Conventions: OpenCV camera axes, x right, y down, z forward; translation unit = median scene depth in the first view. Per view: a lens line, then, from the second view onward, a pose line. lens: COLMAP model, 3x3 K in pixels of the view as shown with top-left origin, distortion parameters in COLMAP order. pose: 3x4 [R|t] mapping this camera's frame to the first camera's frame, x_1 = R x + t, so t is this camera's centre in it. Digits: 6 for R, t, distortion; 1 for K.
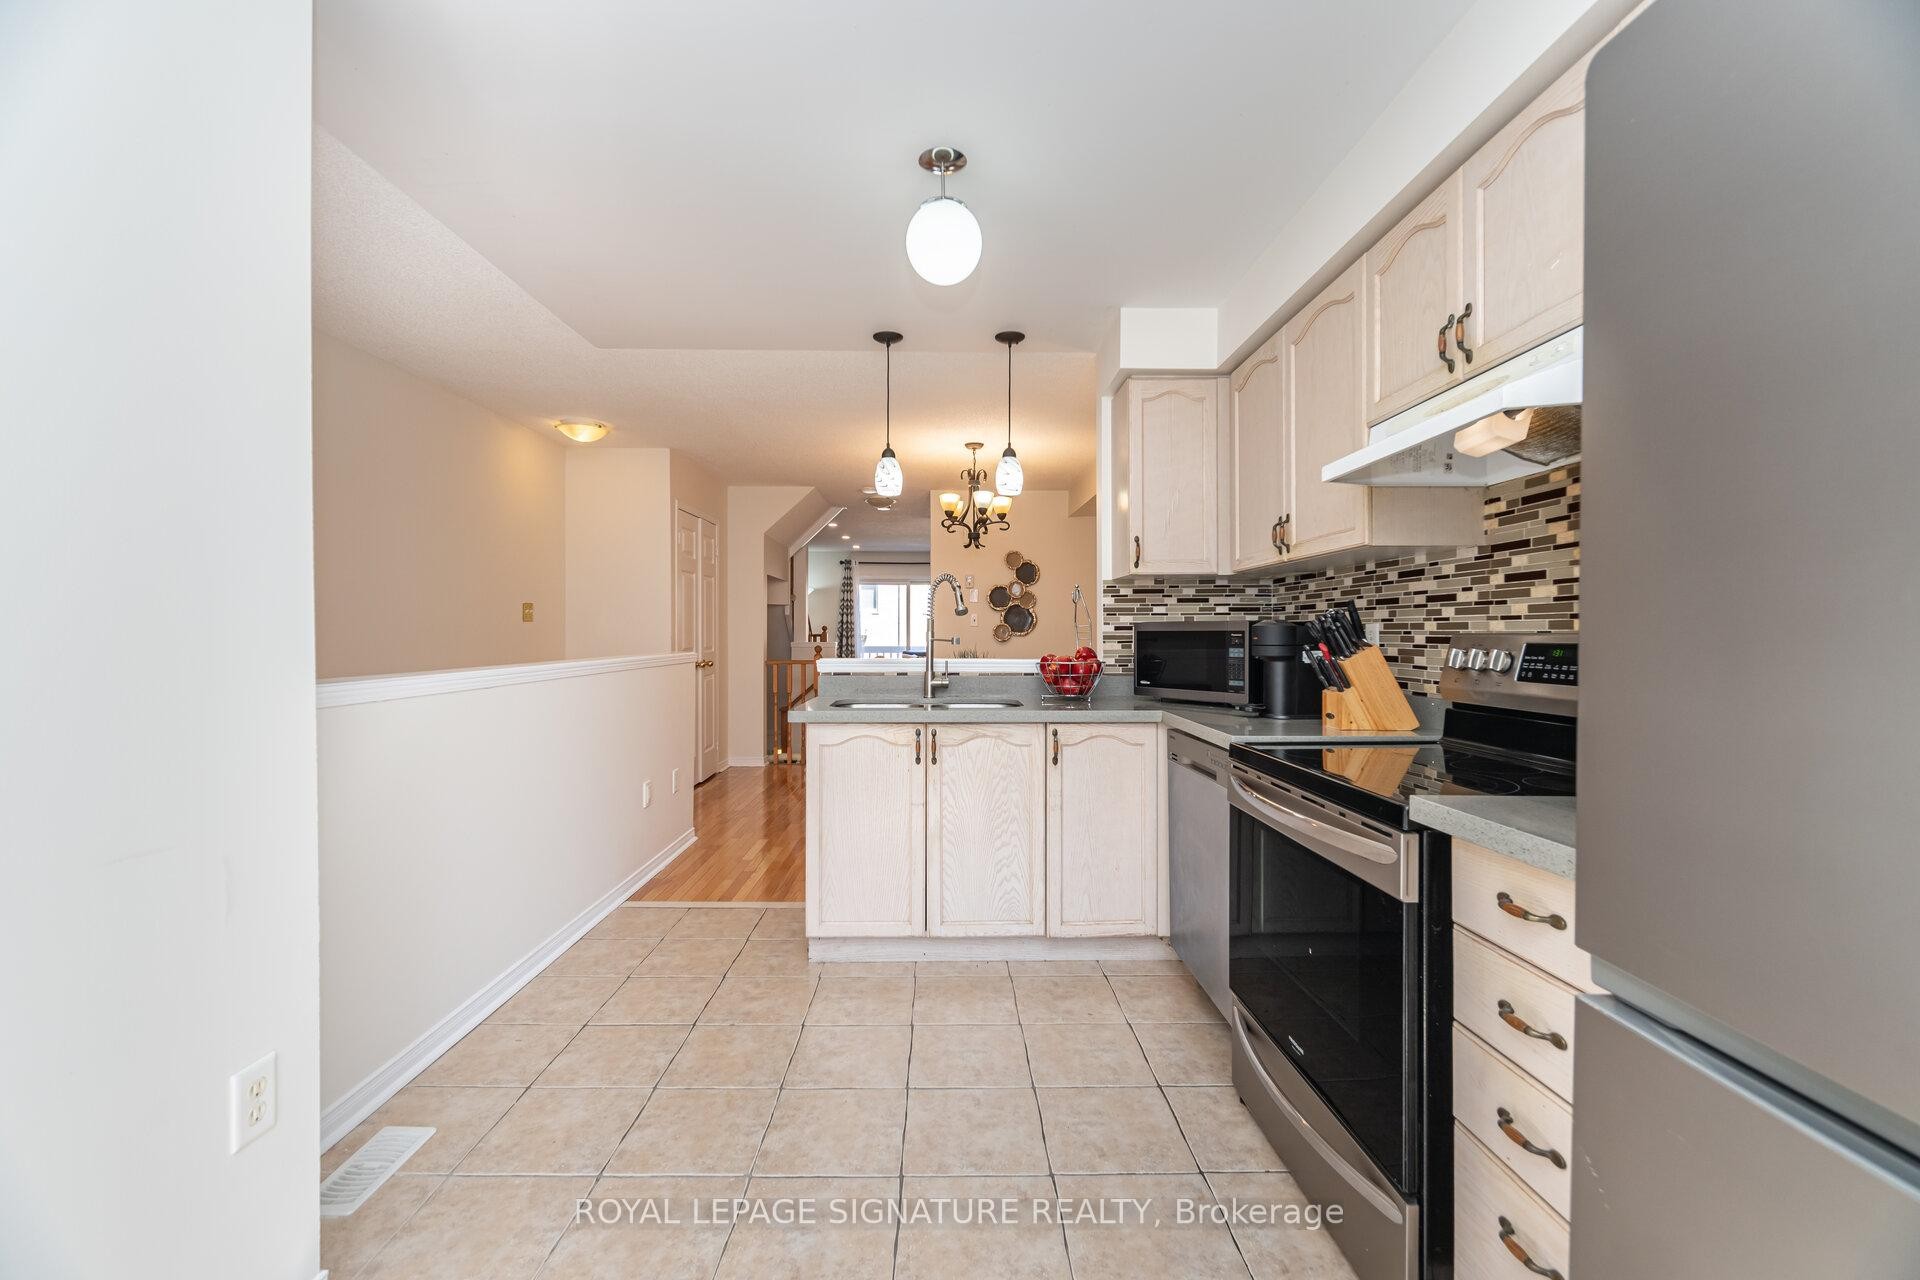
lens RADIAL K [[786.6, 0, 953.7], [0, 786.6, 643.1], [0, 0, 1]] dist [-0.000718, -0.003590]
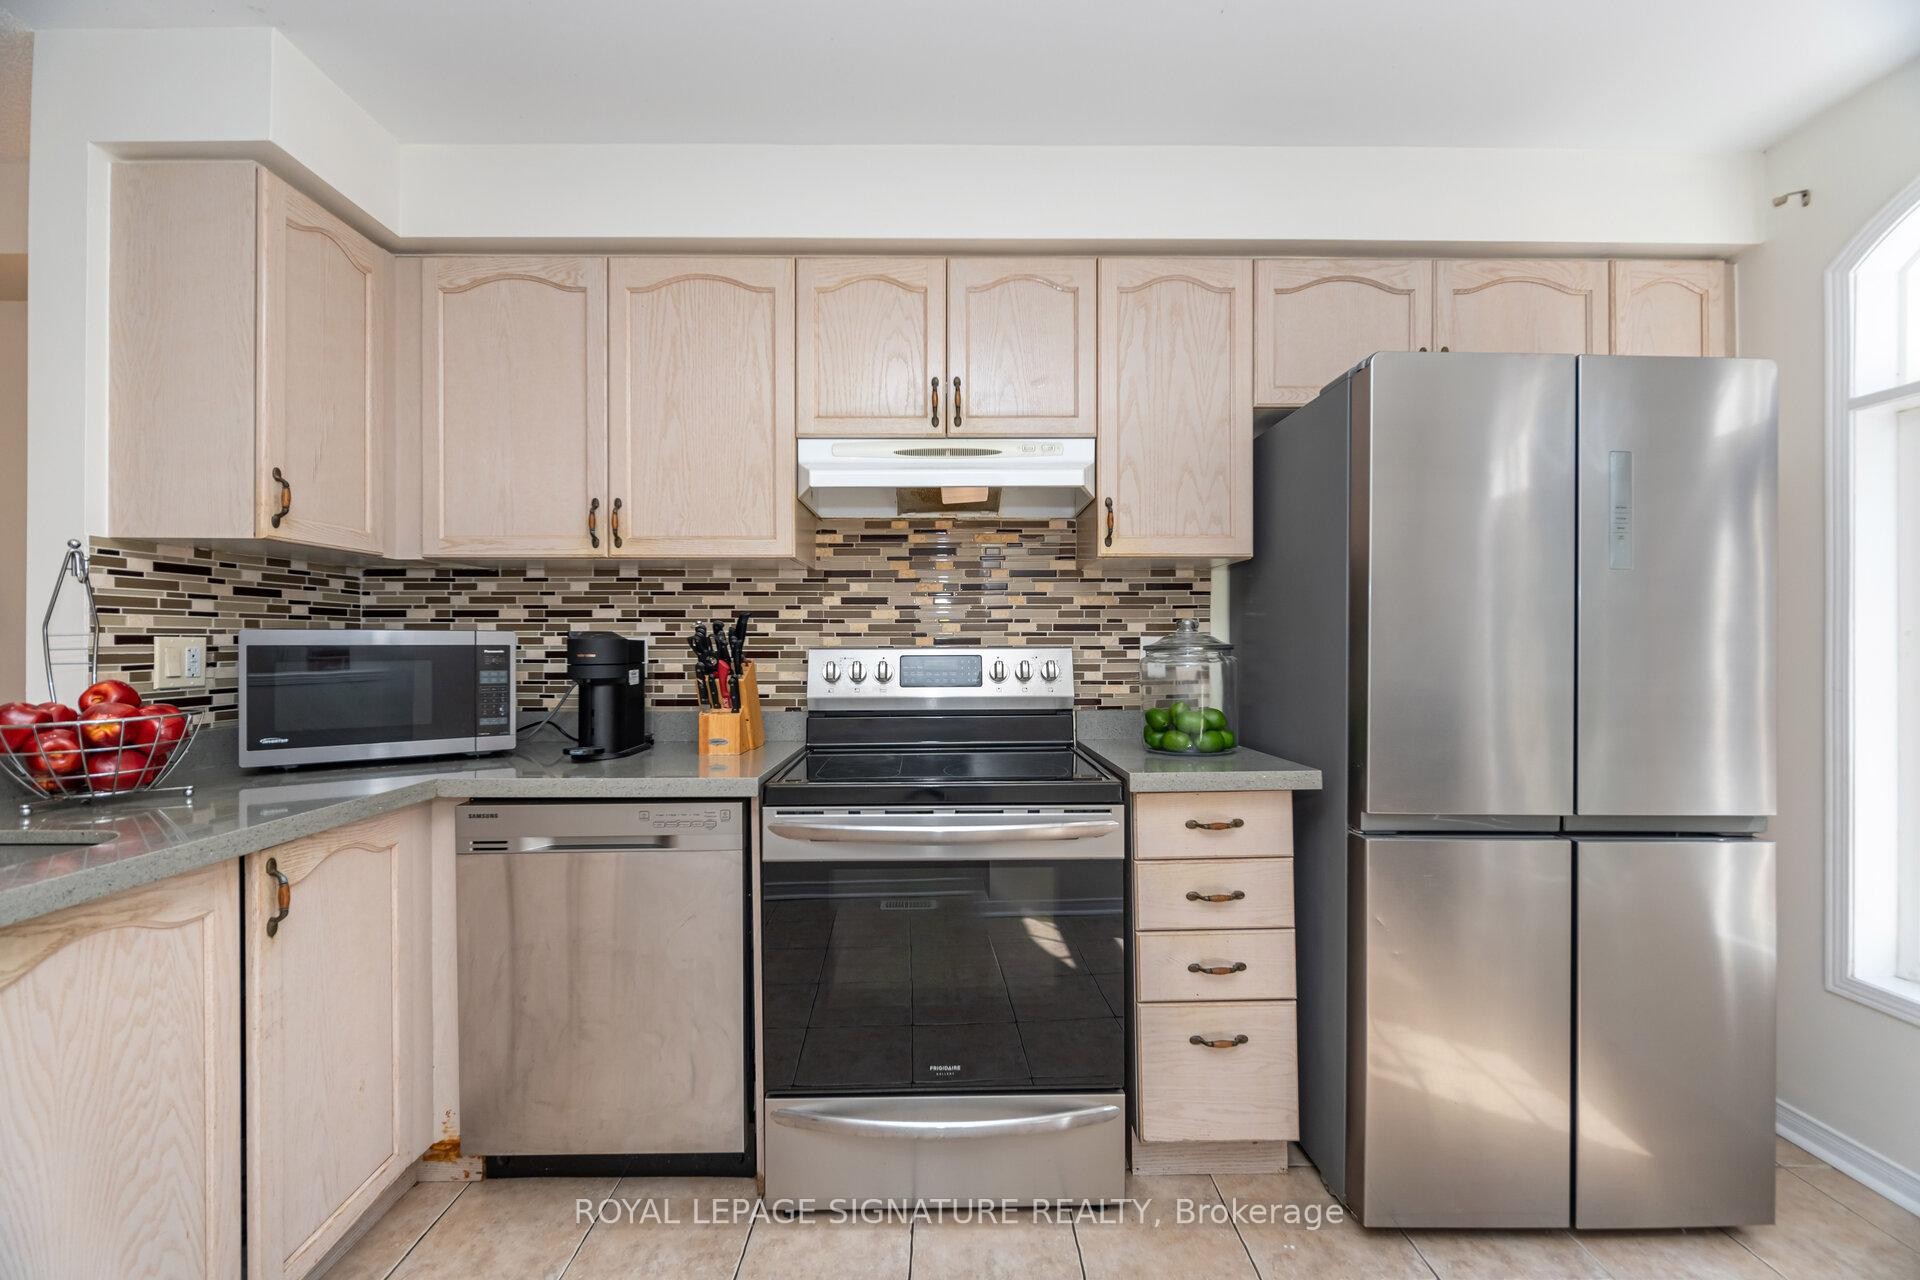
lens RADIAL K [[786.6, 0, 953.7], [0, 786.6, 643.1], [0, 0, 1]] dist [-0.000718, -0.003590]
pose [[-0.002924, 0.002131, 0.999993, -0.378111], [0.013648, 0.999905, -0.002090, -0.012177], [-0.999903, 0.013642, -0.002953, 0.679502]]
